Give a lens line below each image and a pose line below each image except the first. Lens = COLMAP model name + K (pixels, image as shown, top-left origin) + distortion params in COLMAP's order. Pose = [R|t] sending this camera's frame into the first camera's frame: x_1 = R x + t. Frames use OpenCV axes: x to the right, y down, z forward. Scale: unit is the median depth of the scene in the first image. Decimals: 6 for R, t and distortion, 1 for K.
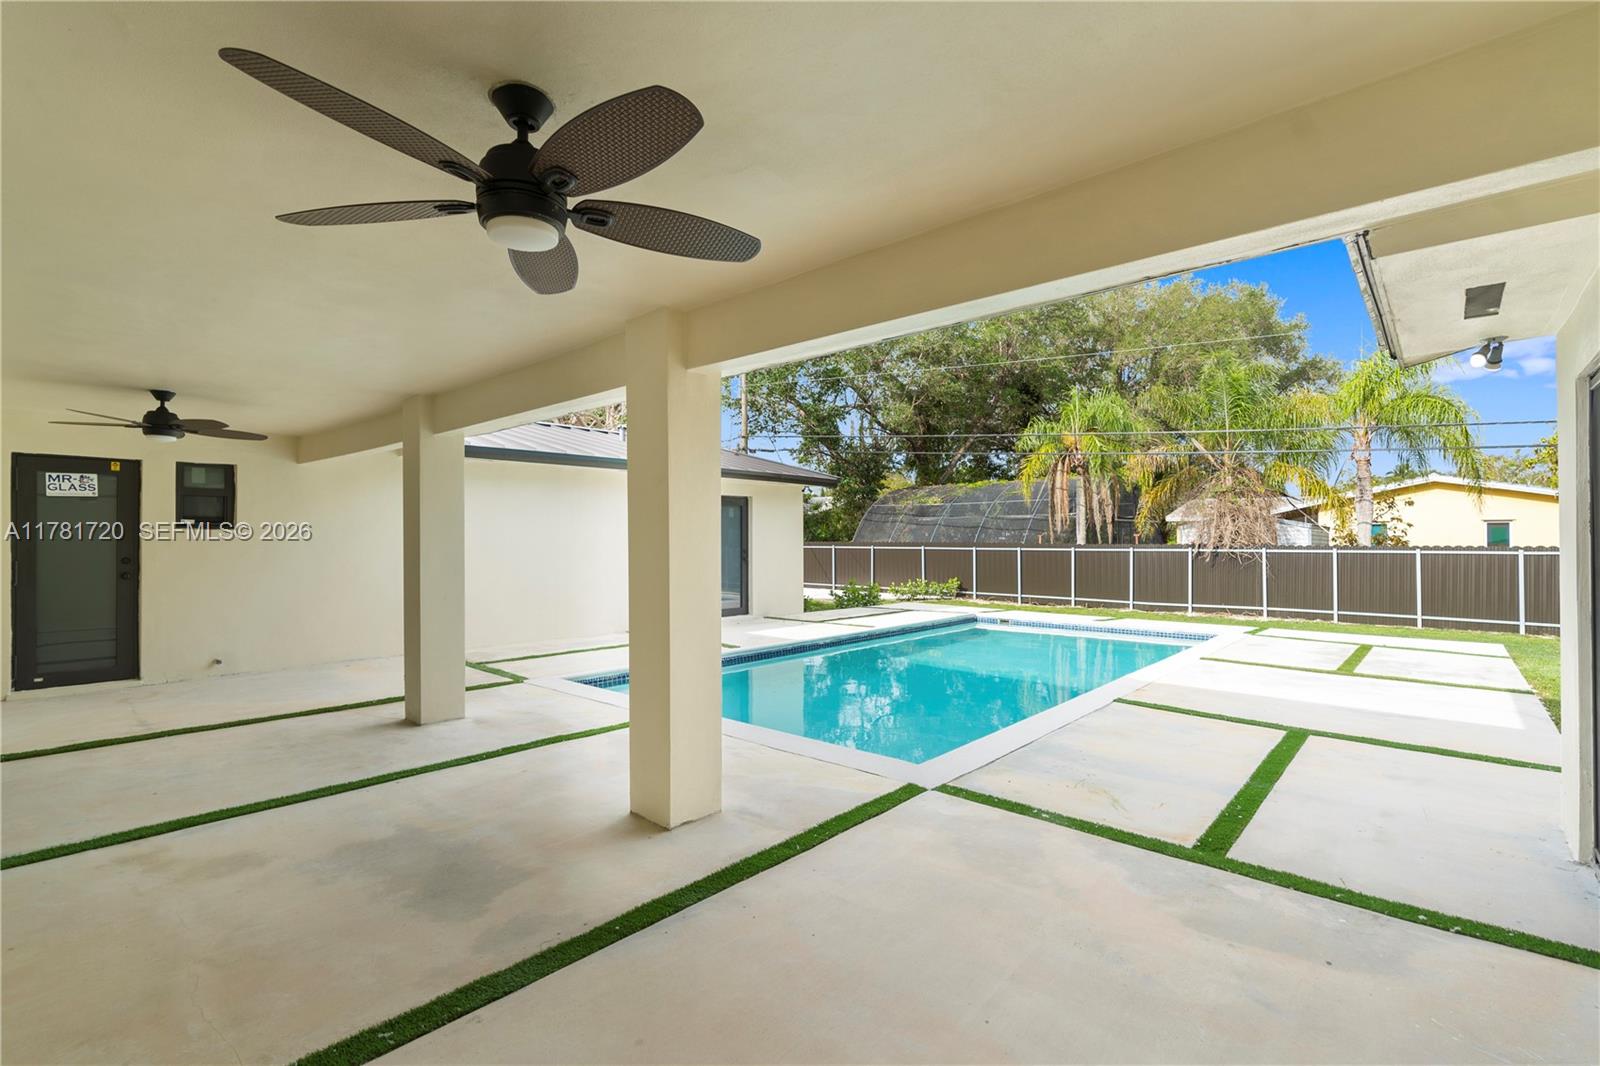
lens RADIAL K [[728.8, 0, 791.9], [0, 728.8, 537.5], [0, 0, 1]] dist [-0.001341, -0.000494]
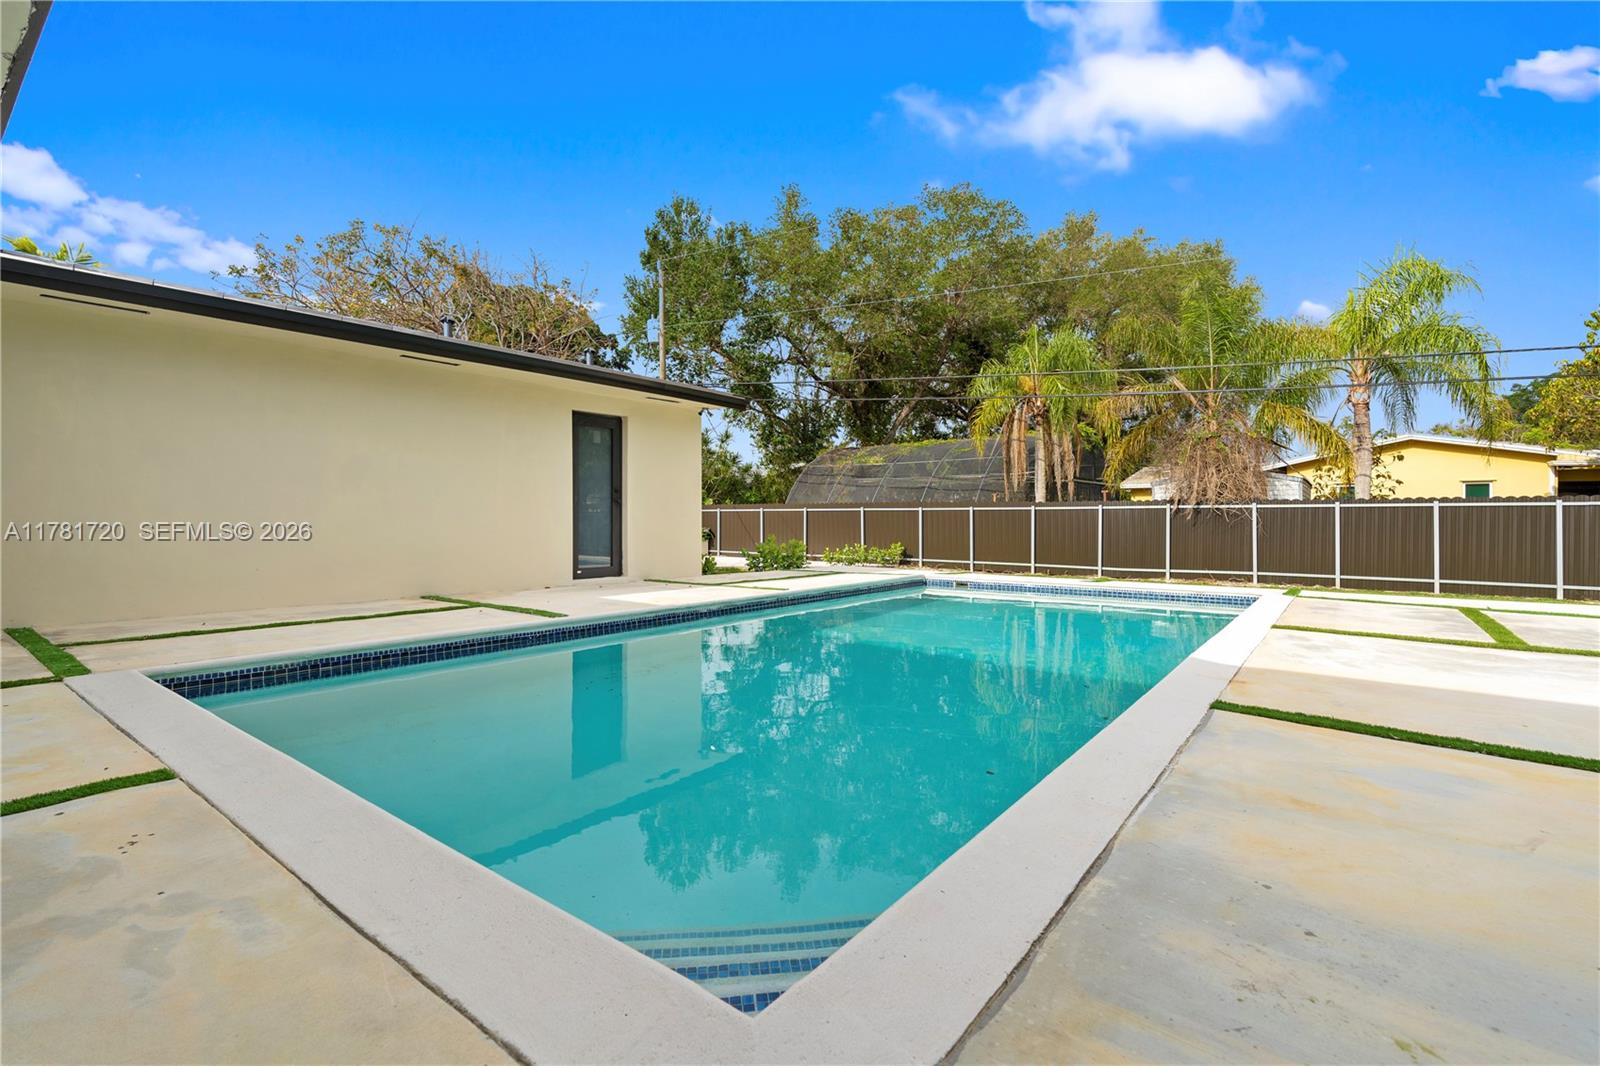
lens RADIAL K [[728.5, 0, 782.9], [0, 728.5, 524.4], [0, 0, 1]] dist [0.000157, 0.000231]
pose [[0.998054, -0.000027, 0.062351, 0.032664], [-0.000521, 0.999962, 0.008759, 0.026324], [-0.062349, -0.008774, 0.998016, 0.143697]]
